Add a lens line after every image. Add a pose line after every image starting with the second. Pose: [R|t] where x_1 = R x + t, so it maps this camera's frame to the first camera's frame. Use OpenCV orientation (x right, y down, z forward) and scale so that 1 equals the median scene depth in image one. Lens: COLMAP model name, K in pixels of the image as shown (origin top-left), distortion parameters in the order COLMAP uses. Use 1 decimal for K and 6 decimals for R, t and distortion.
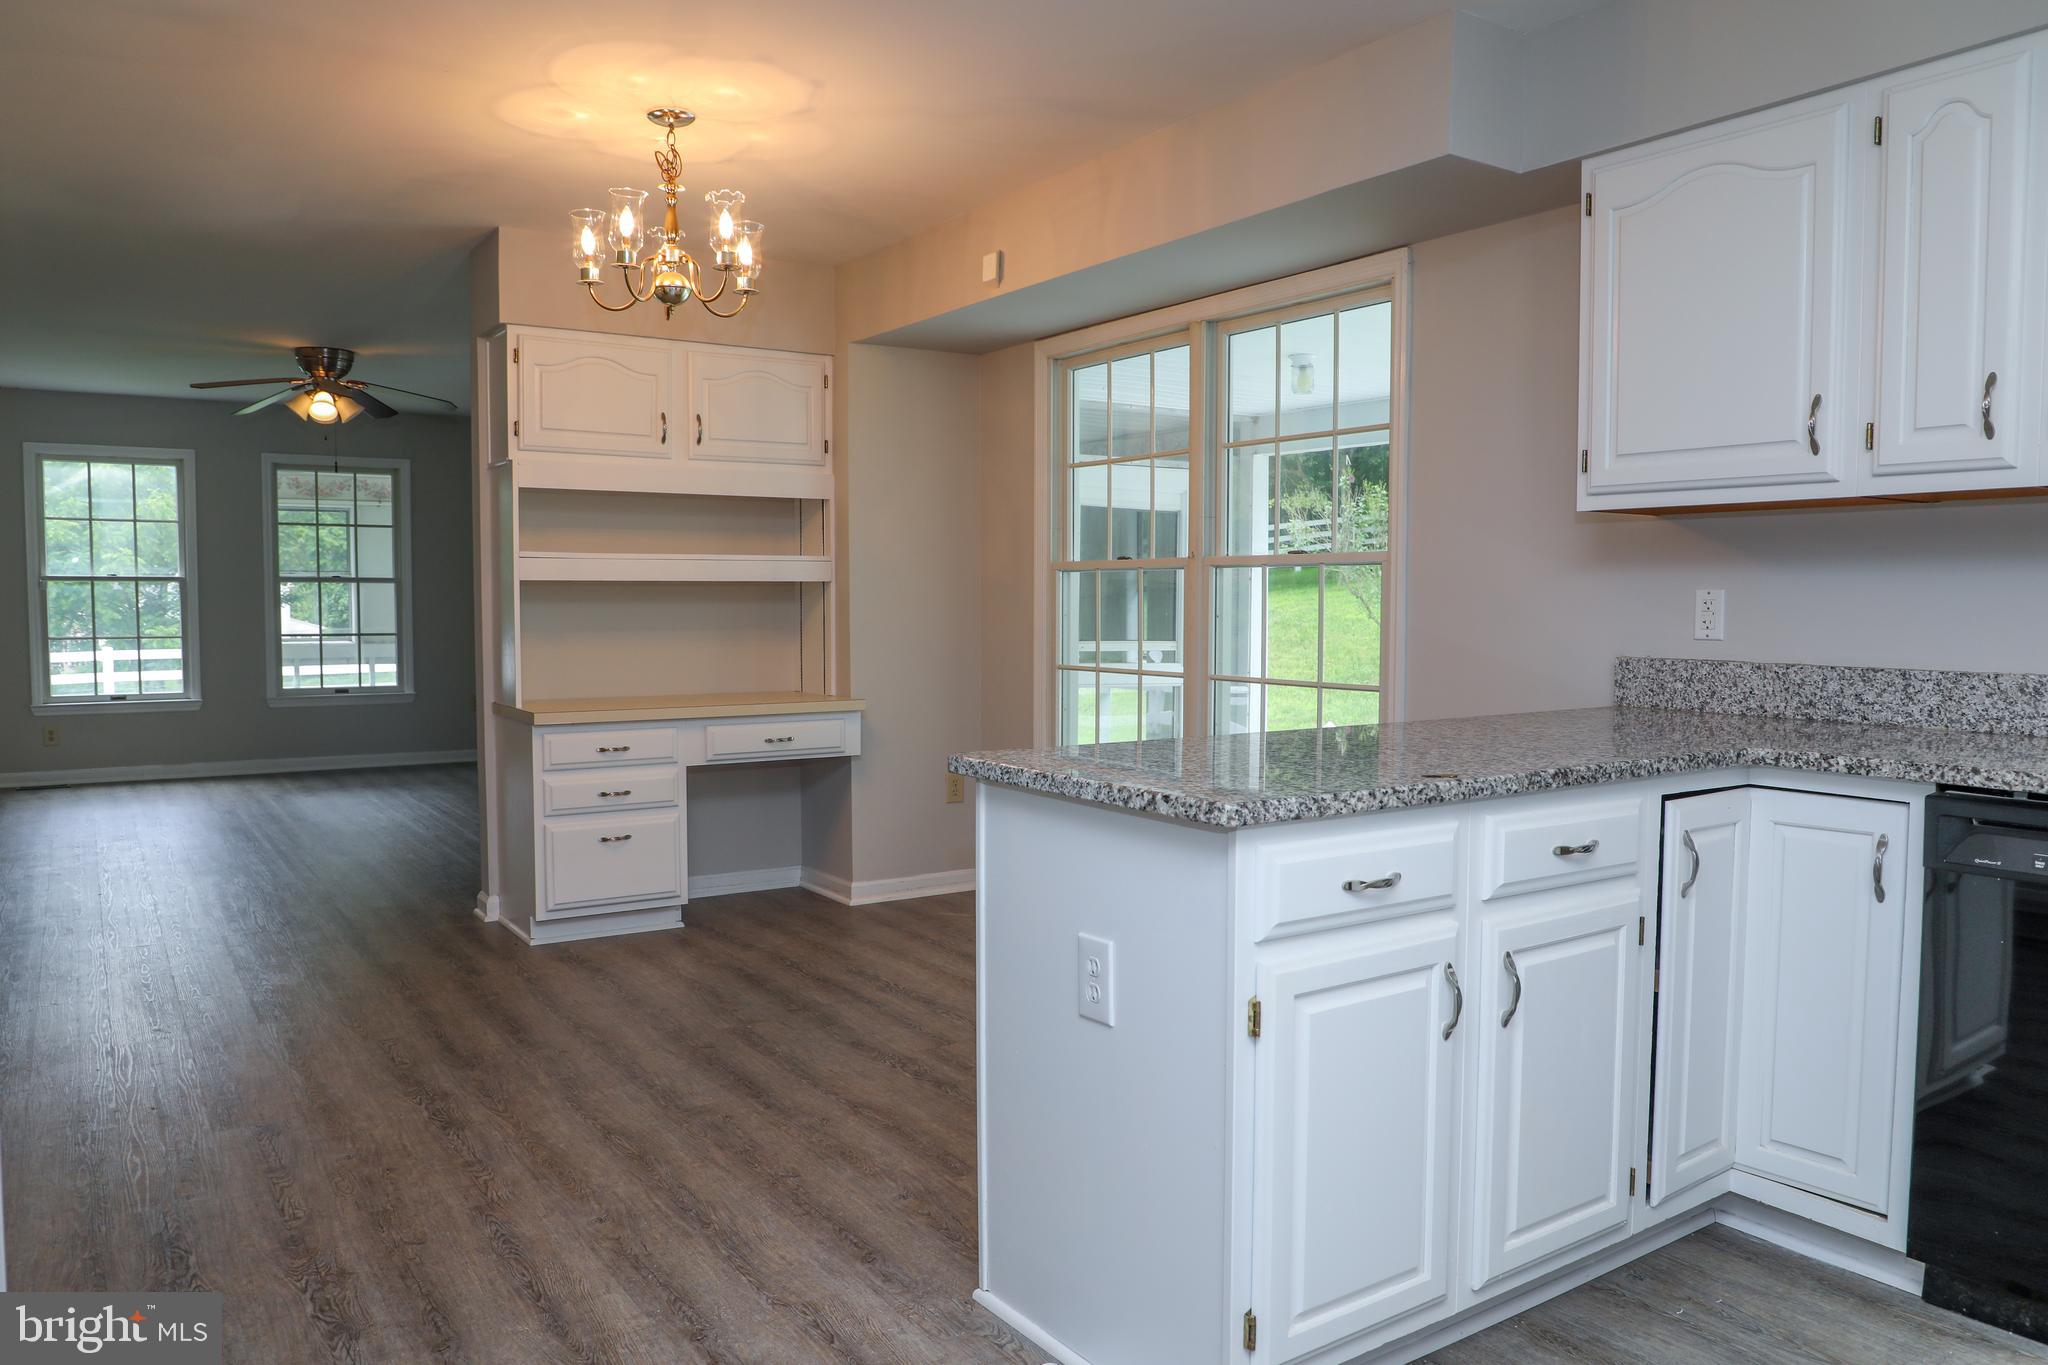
lens RADIAL K [[1411.0, 0, 1032.4], [0, 1411.0, 681.2], [0, 0, 1]] dist [-0.070324, 0.050069]
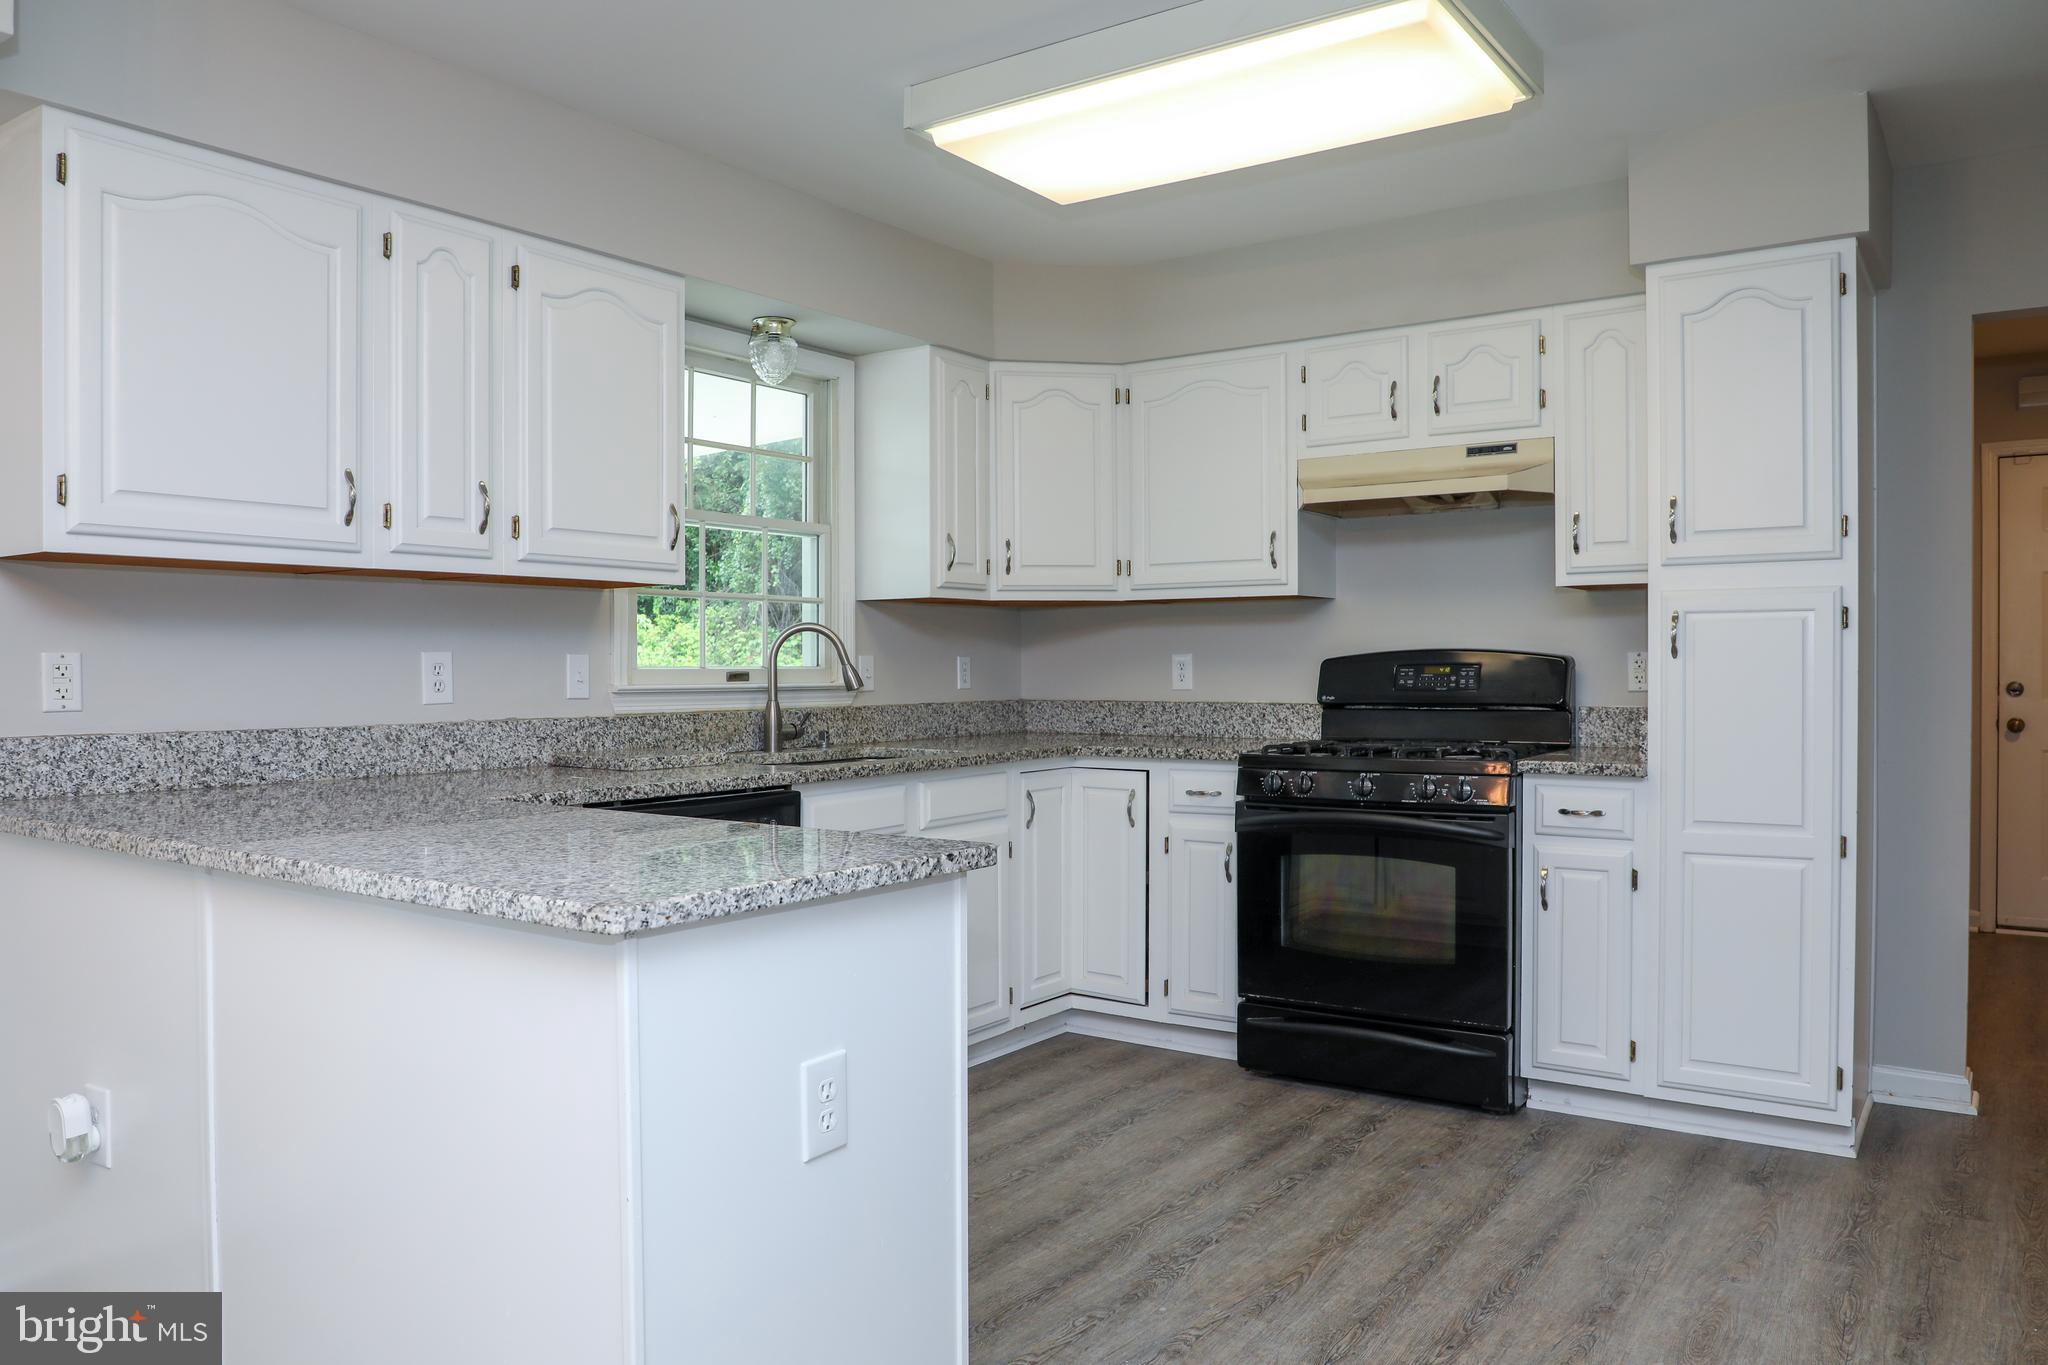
lens RADIAL K [[1411.0, 0, 1032.4], [0, 1411.0, 681.2], [0, 0, 1]] dist [-0.070324, 0.050069]
pose [[-0.332816, -0.012039, 0.942915, -0.608962], [0.056927, 0.997838, 0.032834, -0.050960], [-0.941272, 0.064605, -0.331412, 0.874535]]
